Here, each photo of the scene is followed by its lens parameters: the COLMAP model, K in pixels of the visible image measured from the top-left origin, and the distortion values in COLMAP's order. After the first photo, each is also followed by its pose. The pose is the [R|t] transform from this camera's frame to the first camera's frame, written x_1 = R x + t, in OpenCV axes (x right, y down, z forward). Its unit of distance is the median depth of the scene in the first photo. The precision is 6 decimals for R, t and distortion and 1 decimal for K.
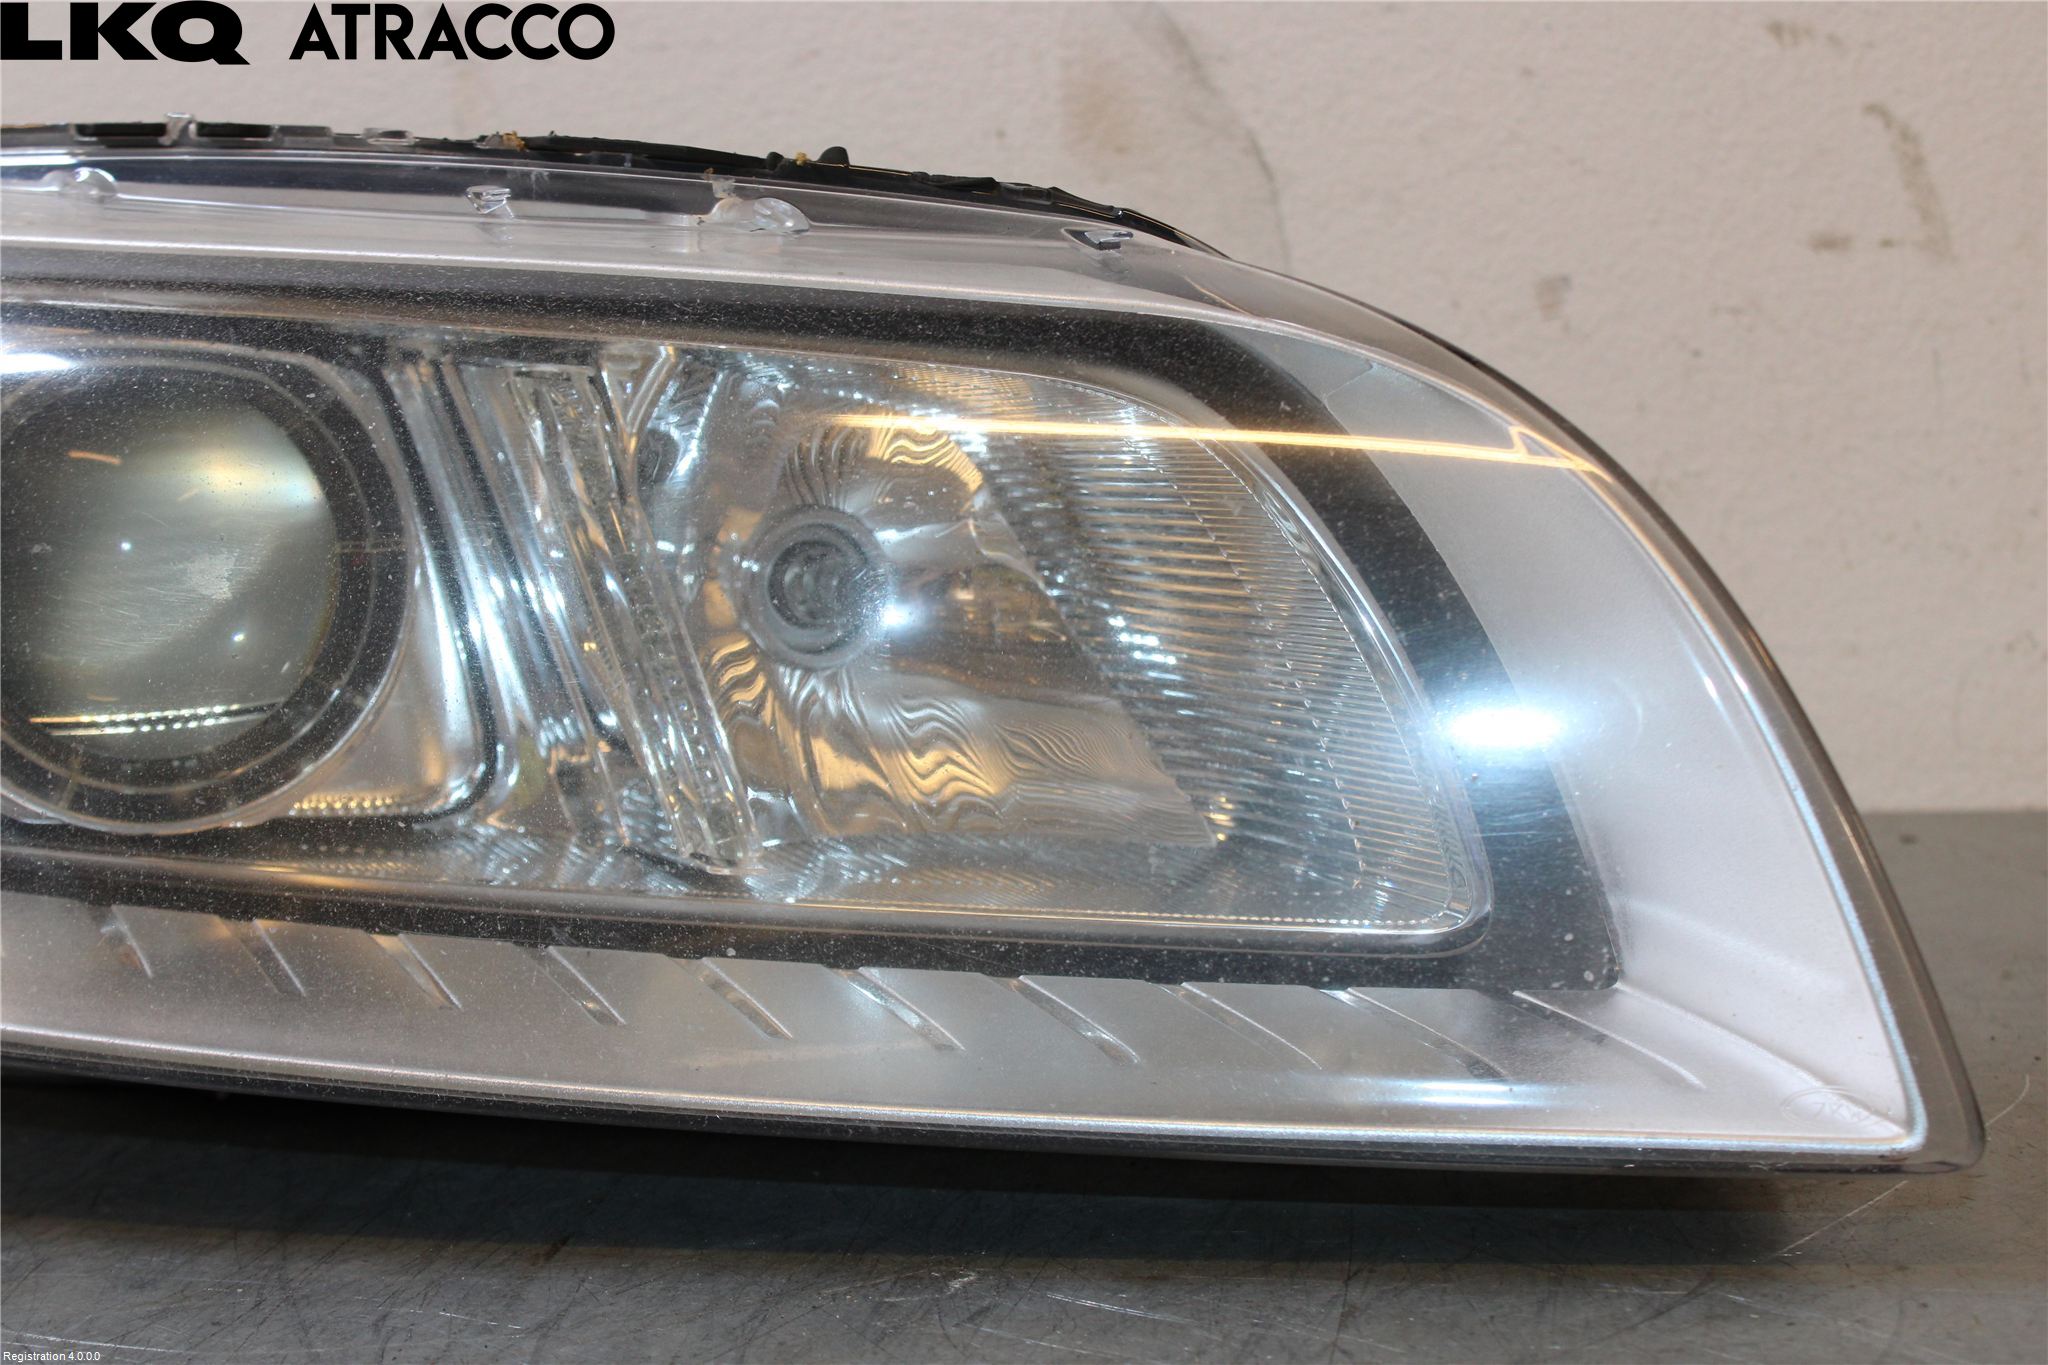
lens RADIAL K [[3566.7, 0, 1024.7], [0, 3566.7, 685.5], [0, 0, 1]] dist [0.004930, 0.000000]
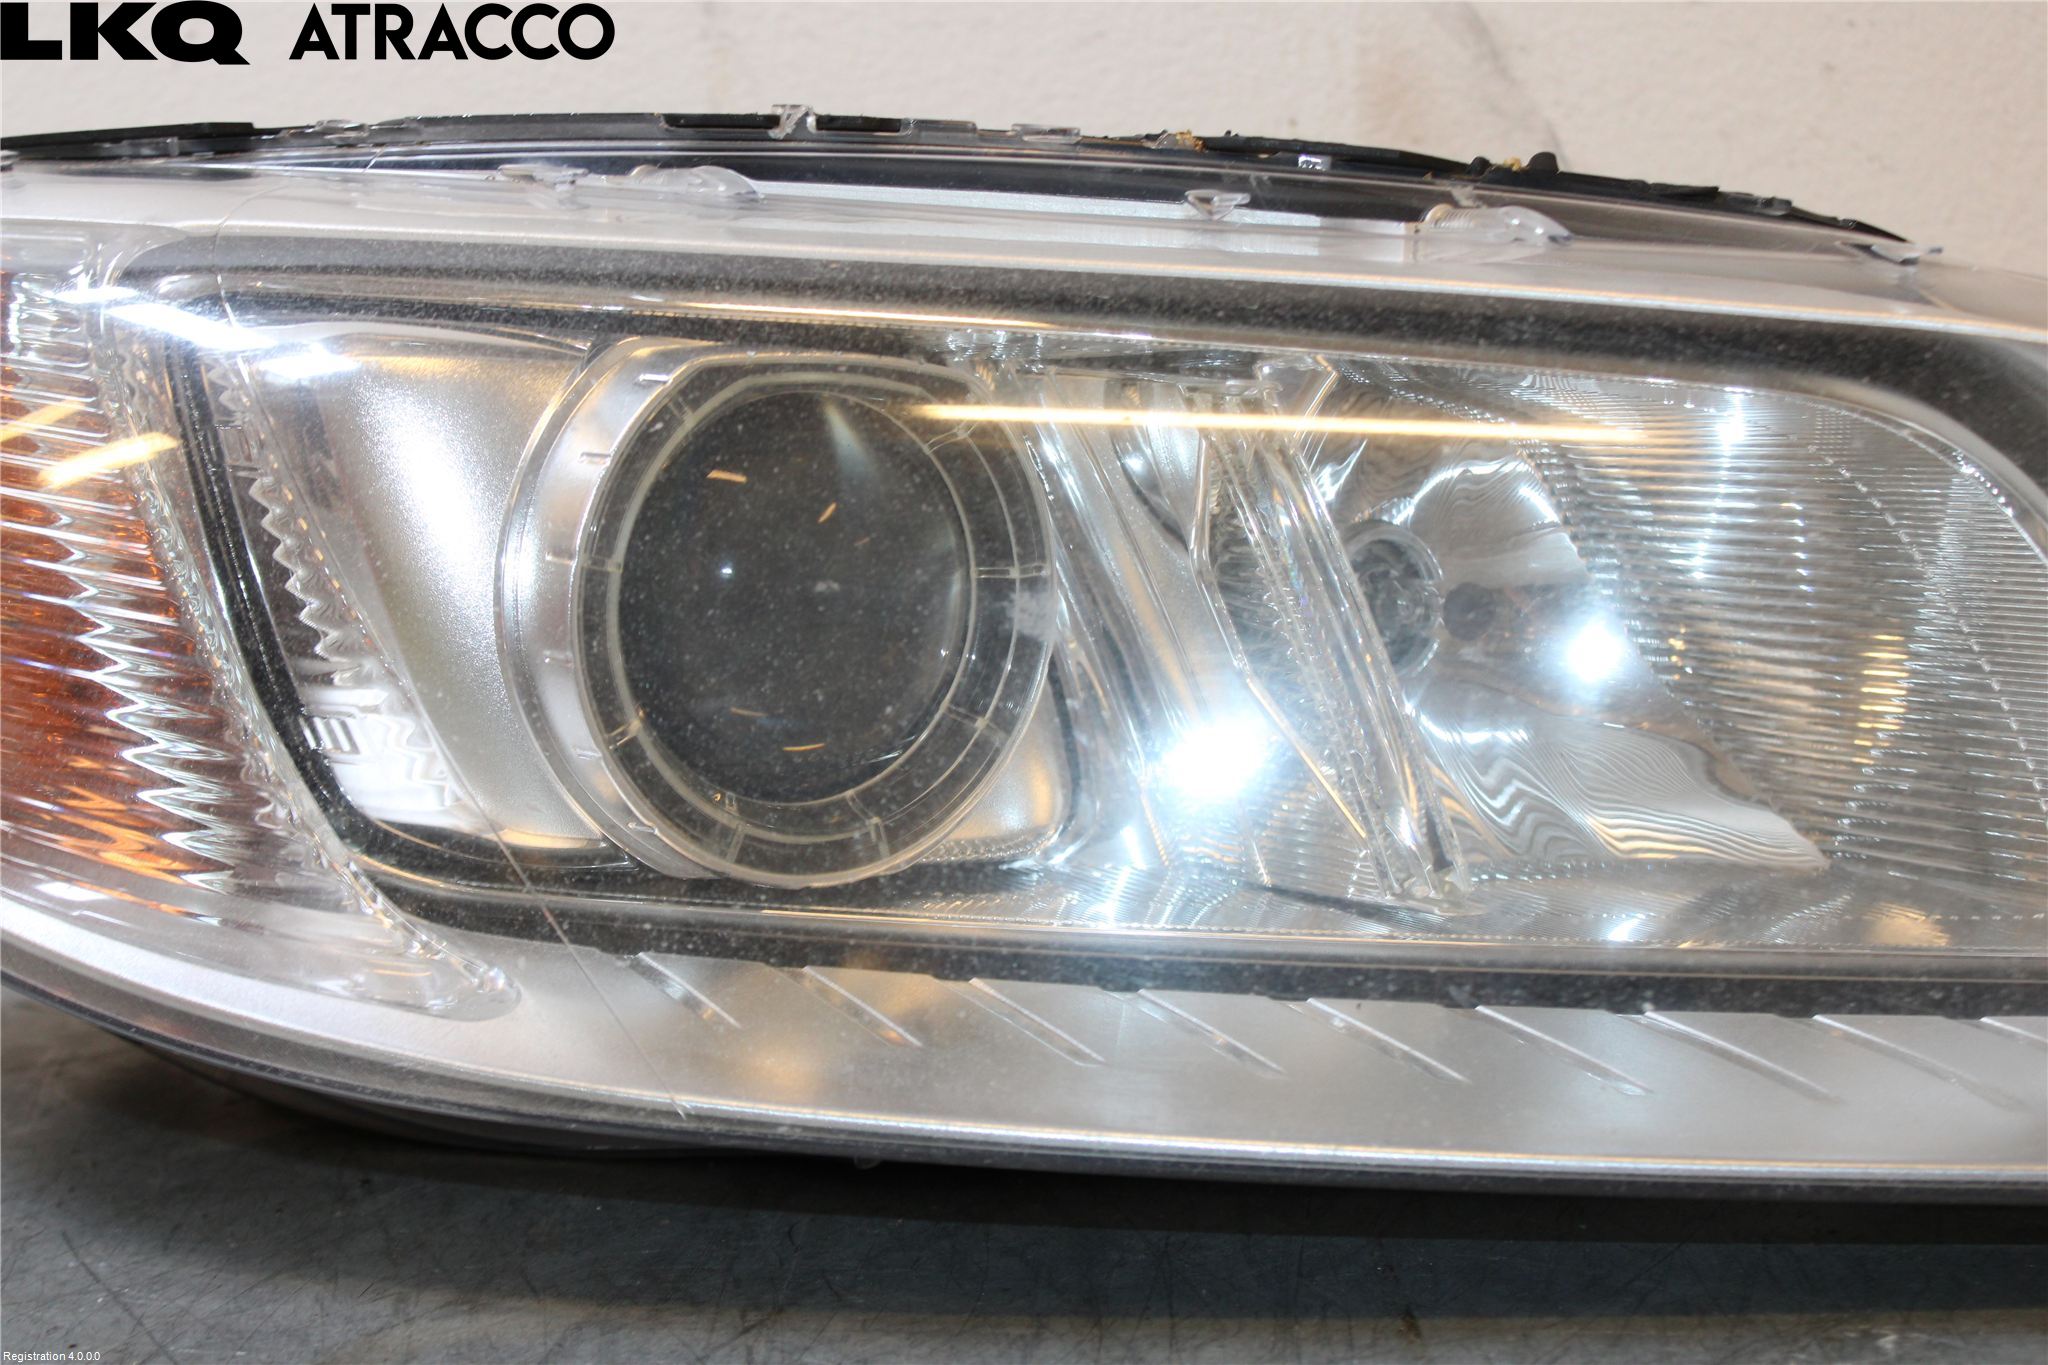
lens RADIAL K [[3566.7, 0, 1020.2], [0, 3566.7, 682.8], [0, 0, 1]] dist [0.004930, 0.000000]
pose [[0.982761, -0.016125, 0.184177, -0.360661], [0.013841, 0.999811, 0.013676, -0.023109], [-0.184363, -0.010891, 0.982798, 0.082507]]
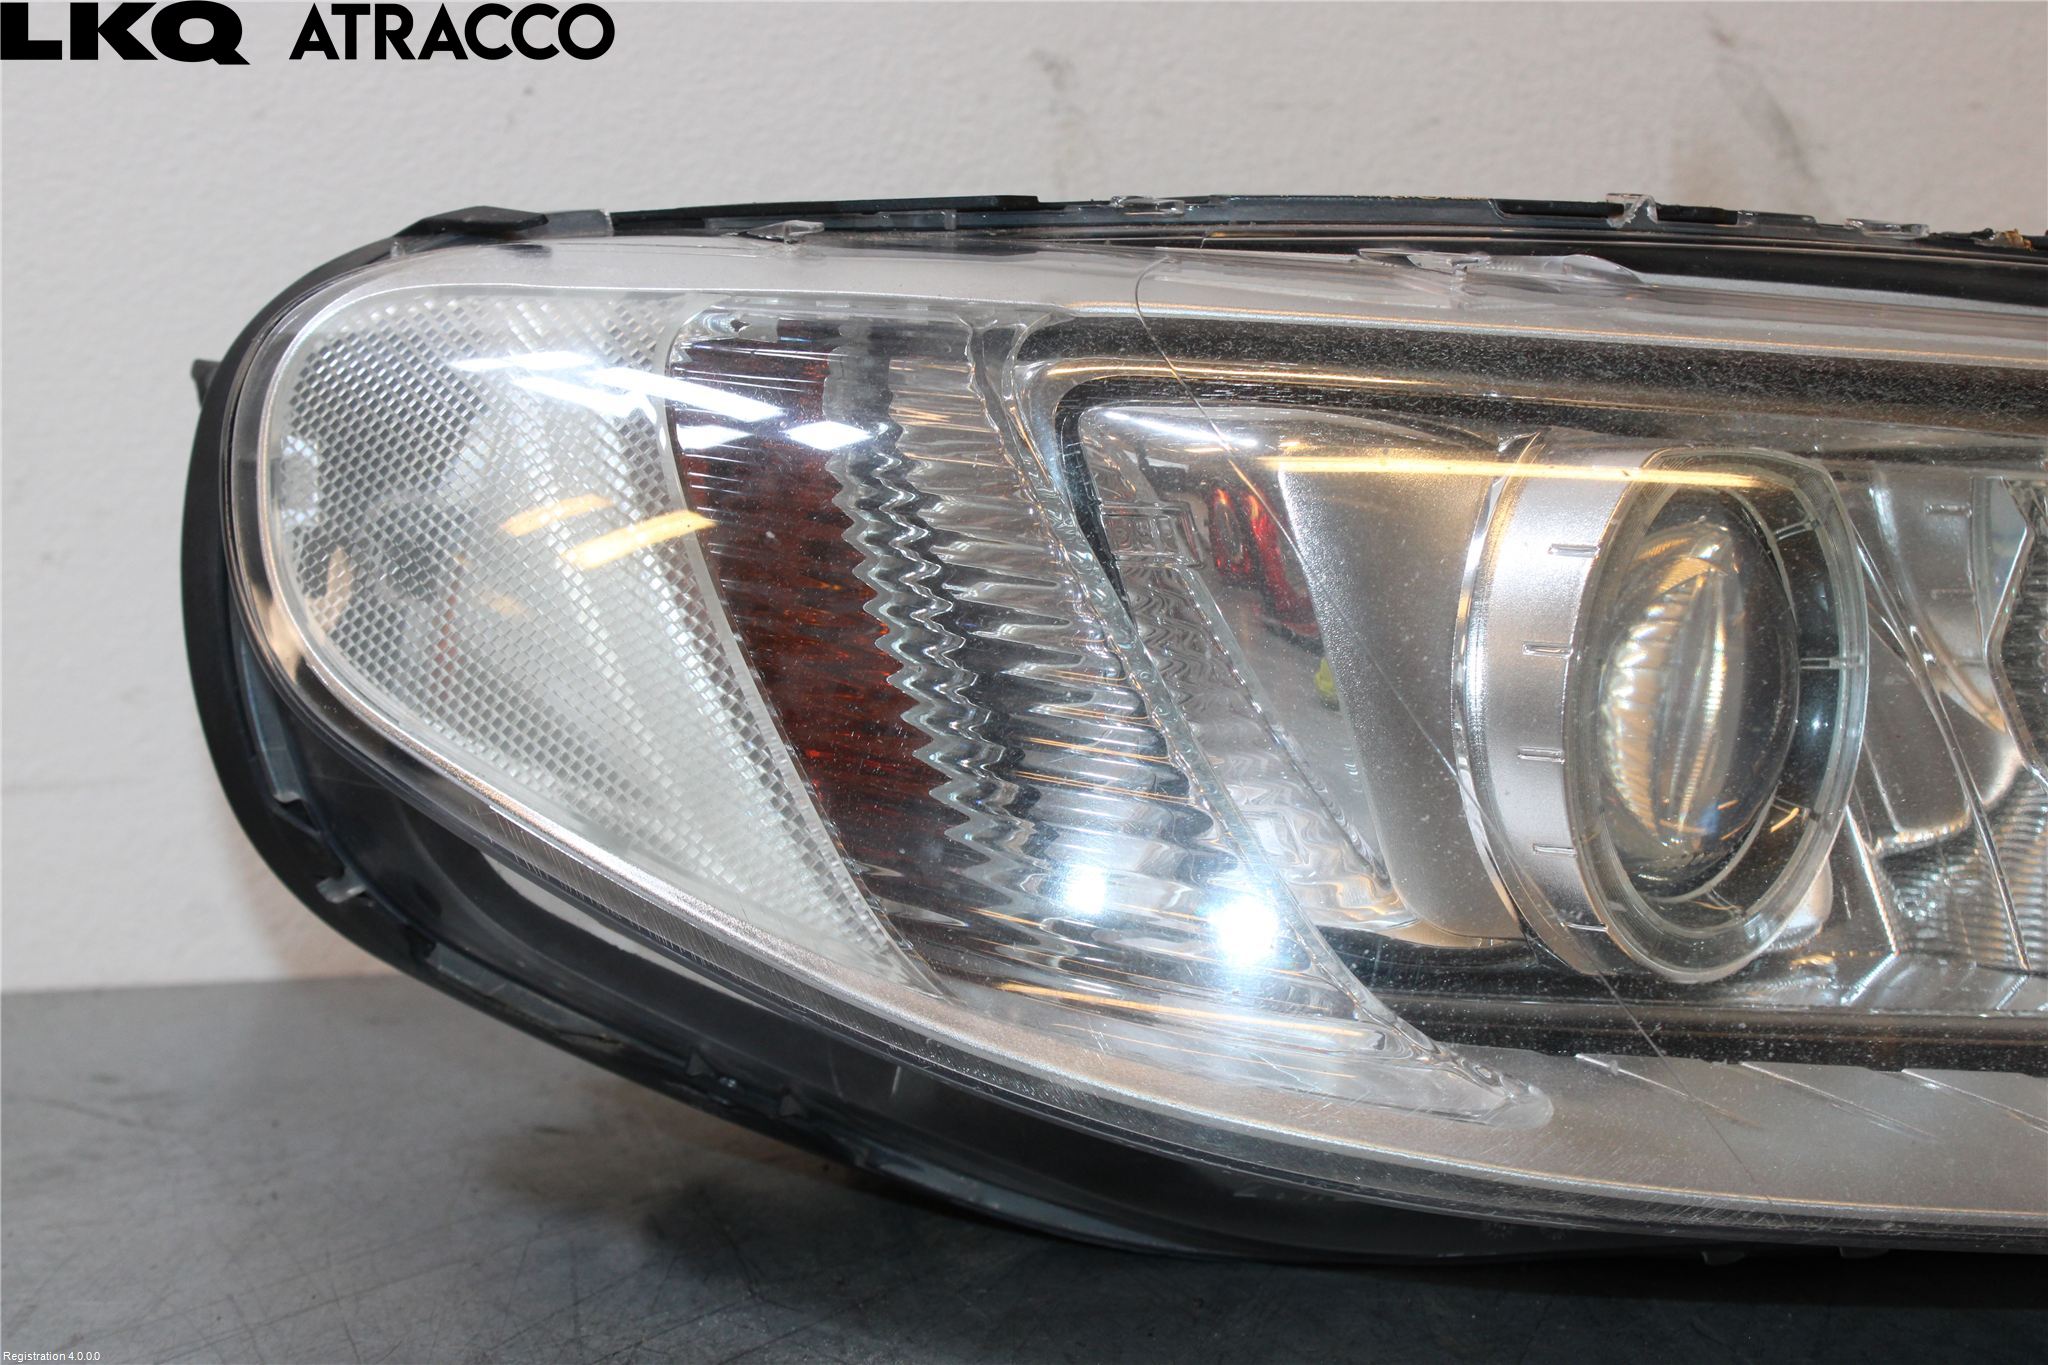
lens RADIAL K [[3685.9, 0, 1032.6], [0, 3685.9, 676.7], [0, 0, 1]] dist [0.037848, 0.000000]
pose [[0.907242, -0.016326, 0.420293, -0.797661], [0.021170, 0.999752, -0.006863, -0.033959], [-0.420077, 0.015124, 0.907362, 0.211978]]
